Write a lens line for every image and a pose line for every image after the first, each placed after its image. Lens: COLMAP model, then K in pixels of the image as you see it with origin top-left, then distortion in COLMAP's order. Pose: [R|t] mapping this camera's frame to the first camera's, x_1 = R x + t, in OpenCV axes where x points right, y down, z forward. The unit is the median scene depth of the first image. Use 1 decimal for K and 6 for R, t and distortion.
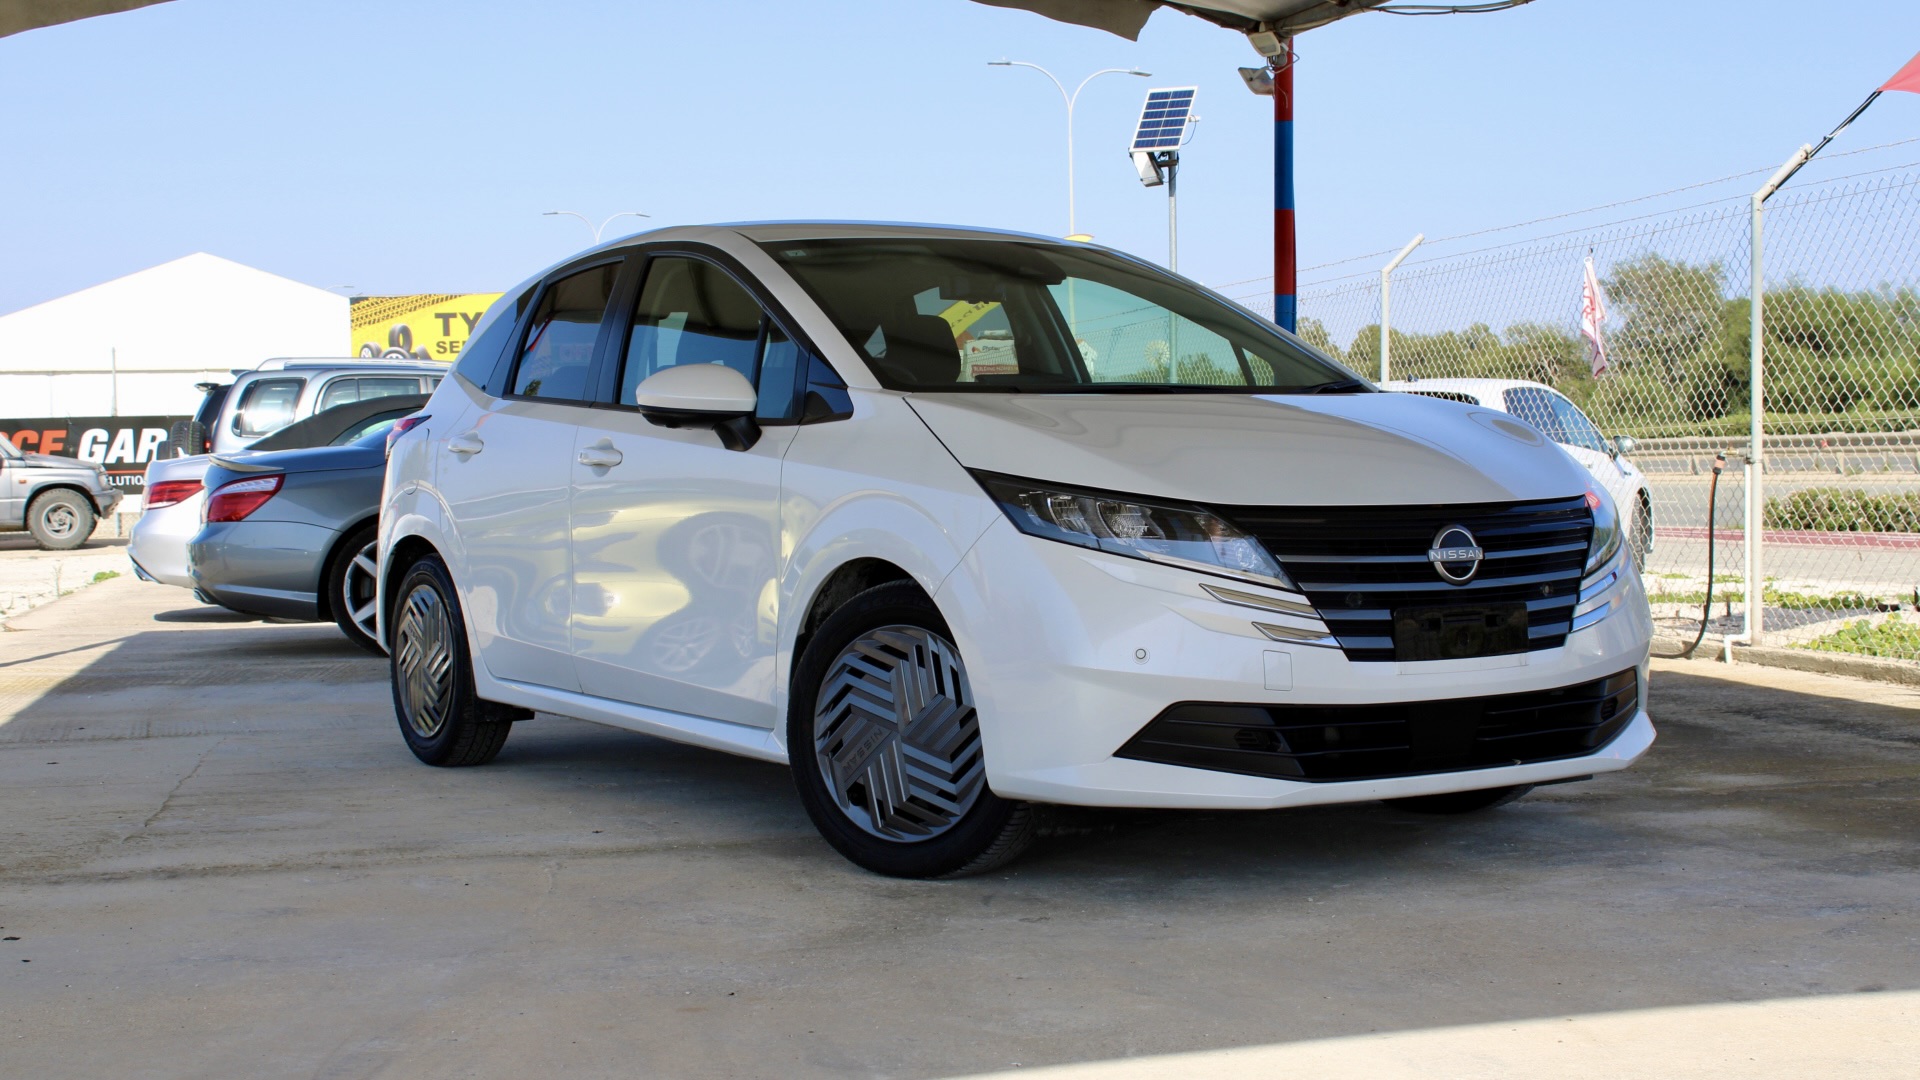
lens RADIAL K [[2917.5, 0, 961.2], [0, 2917.5, 549.5], [0, 0, 1]] dist [0.024731, 0.000000]
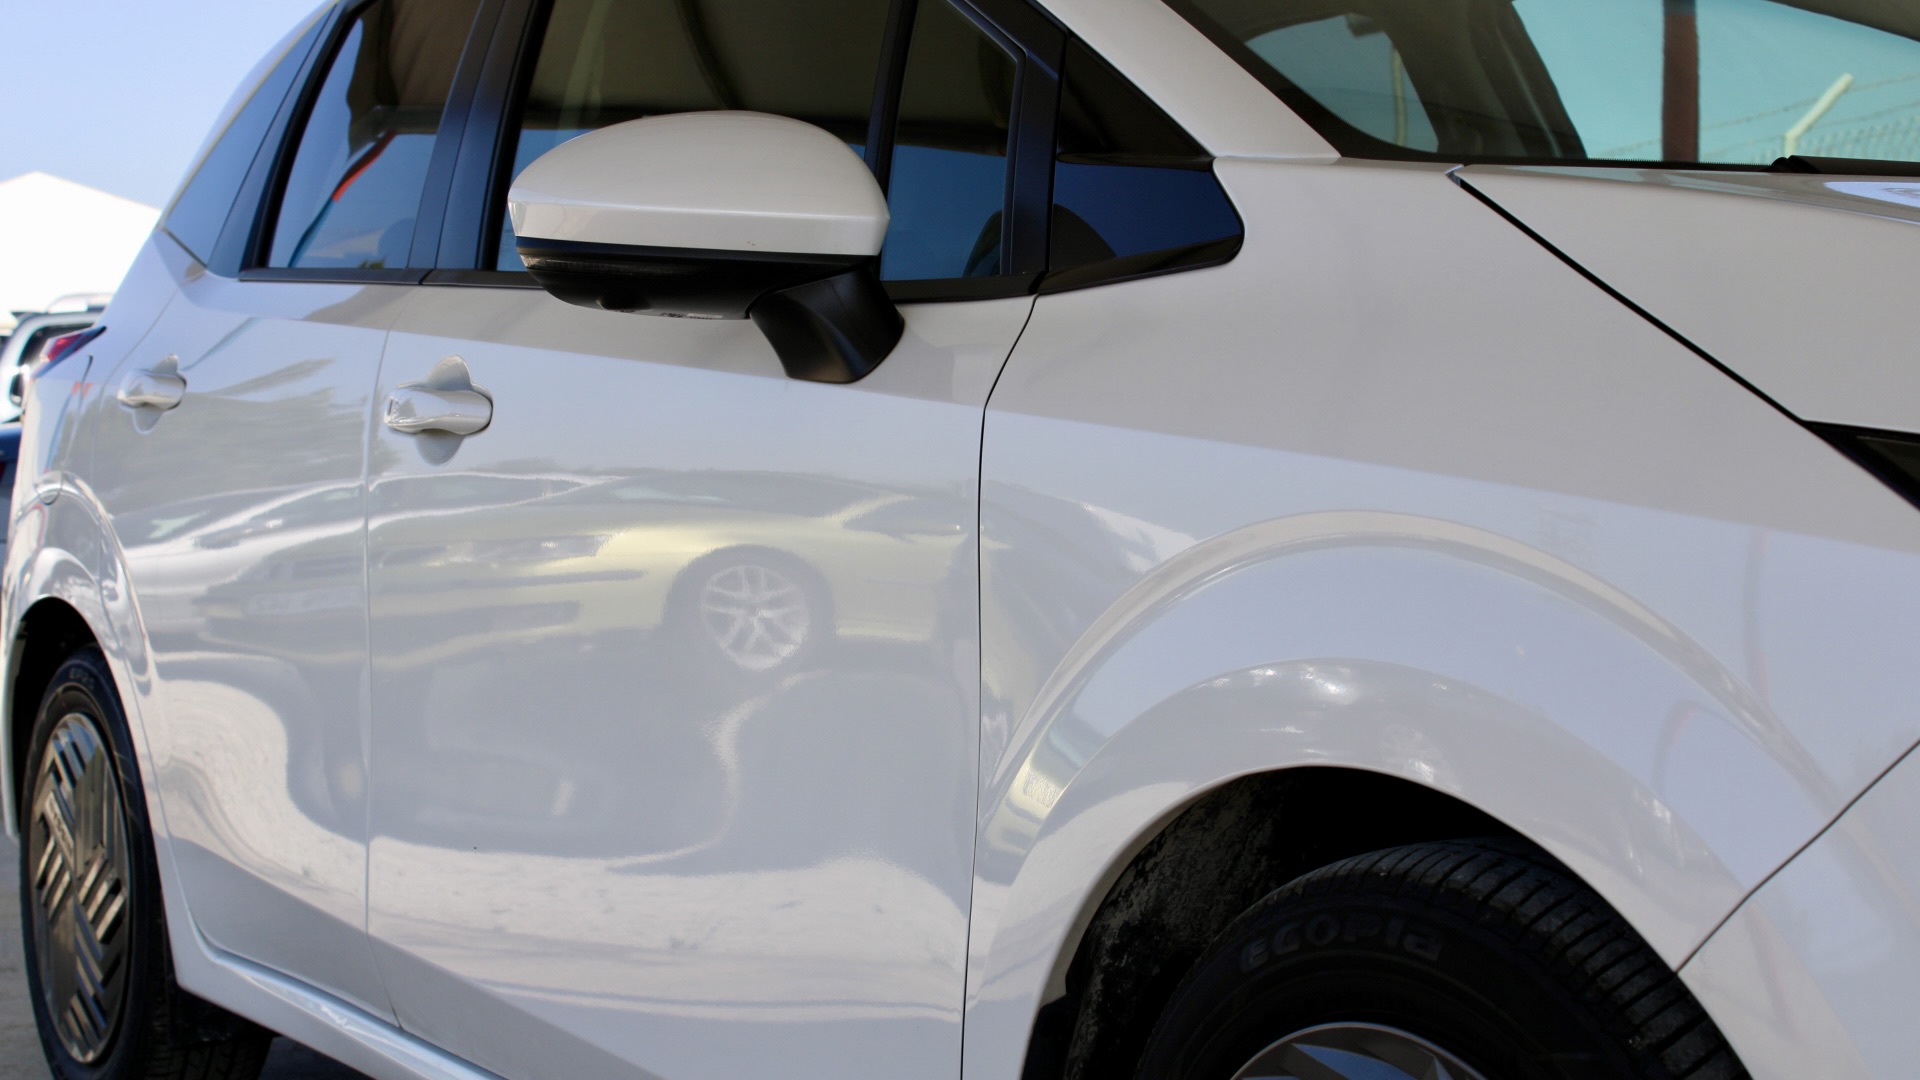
lens RADIAL K [[3287.8, 0, 958.1], [0, 3287.8, 540.2], [0, 0, 1]] dist [-0.039101, 0.000000]
pose [[0.999926, 0.000768, -0.012132, -0.048562], [-0.000820, 0.999991, -0.004221, -0.012625], [0.012128, 0.004231, 0.999917, 0.538935]]
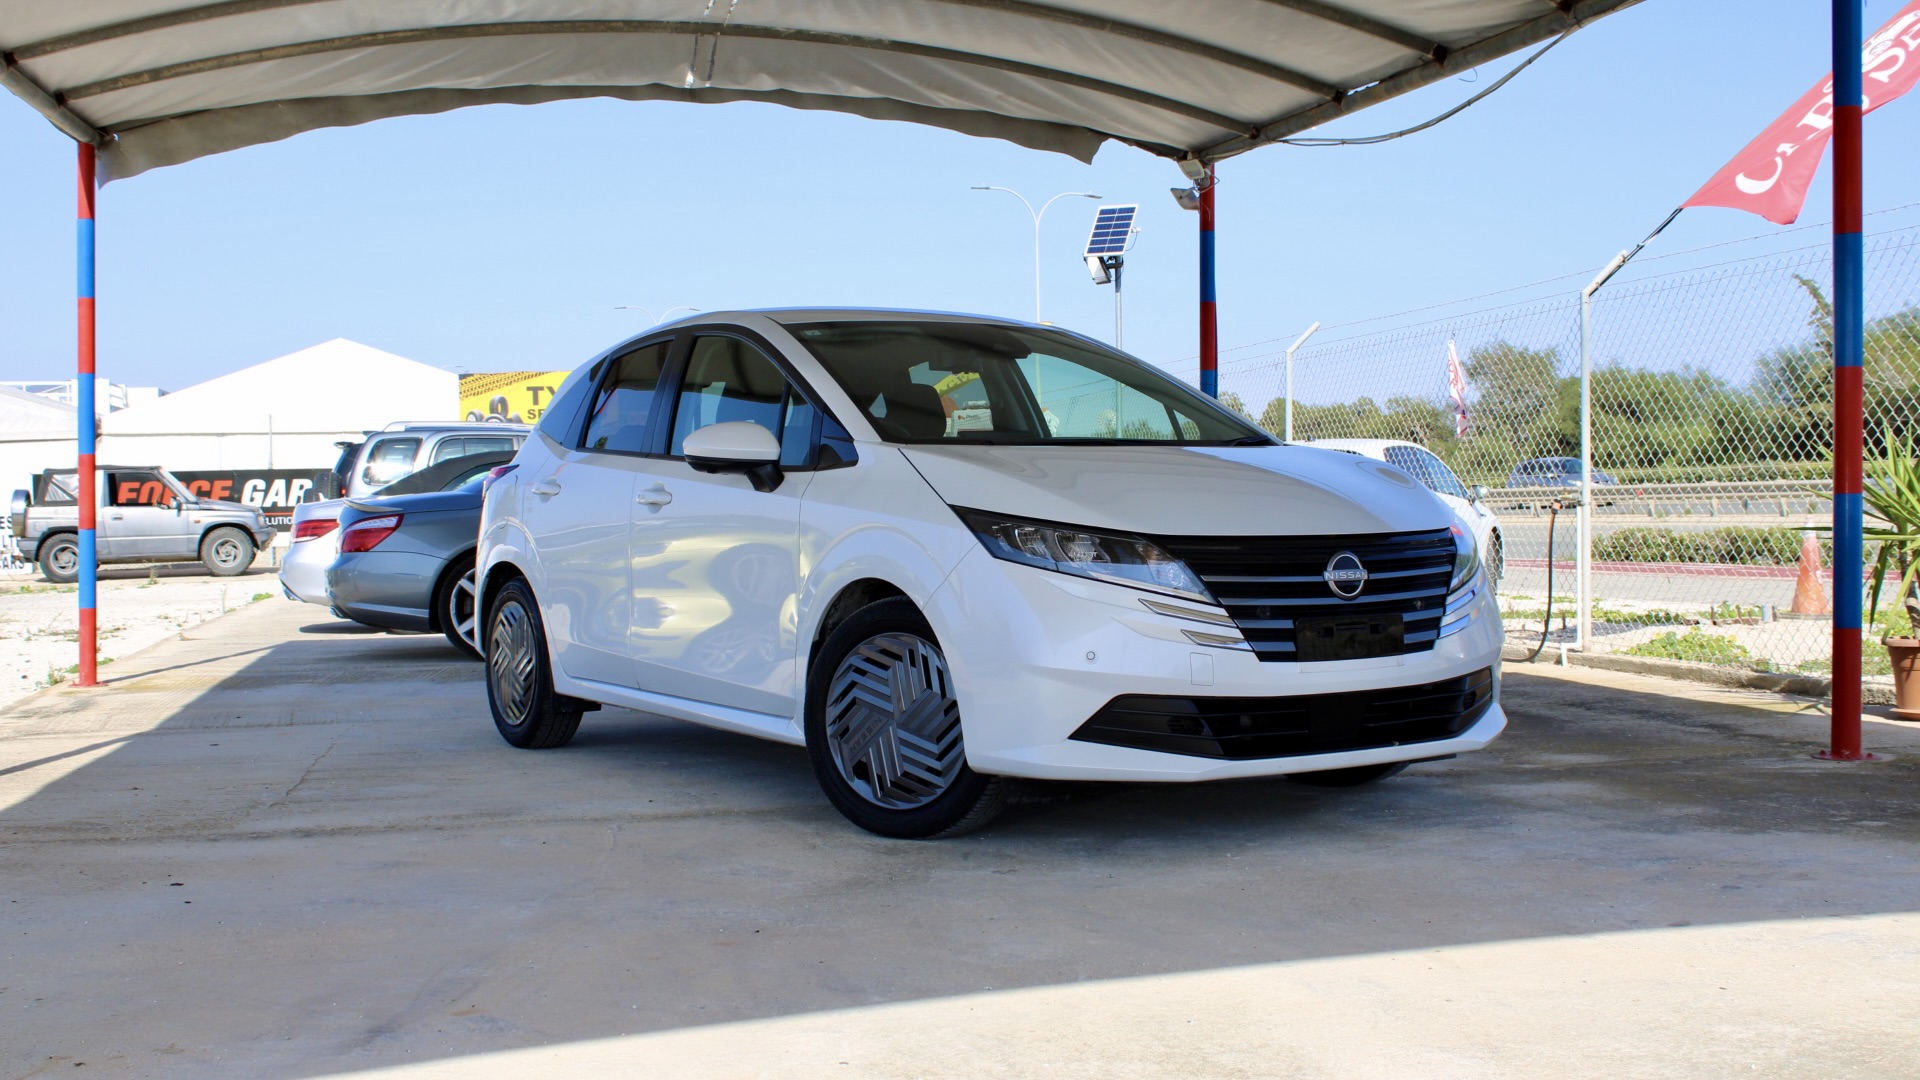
lens RADIAL K [[2344.5, 0, 959.6], [0, 2344.5, 532.7], [0, 0, 1]] dist [-0.042540, 0.000000]
pose [[0.999992, 0.000608, 0.003942, 0.001600], [-0.000531, 0.999809, -0.019560, 0.002331], [-0.003953, 0.019558, 0.999801, 0.007429]]
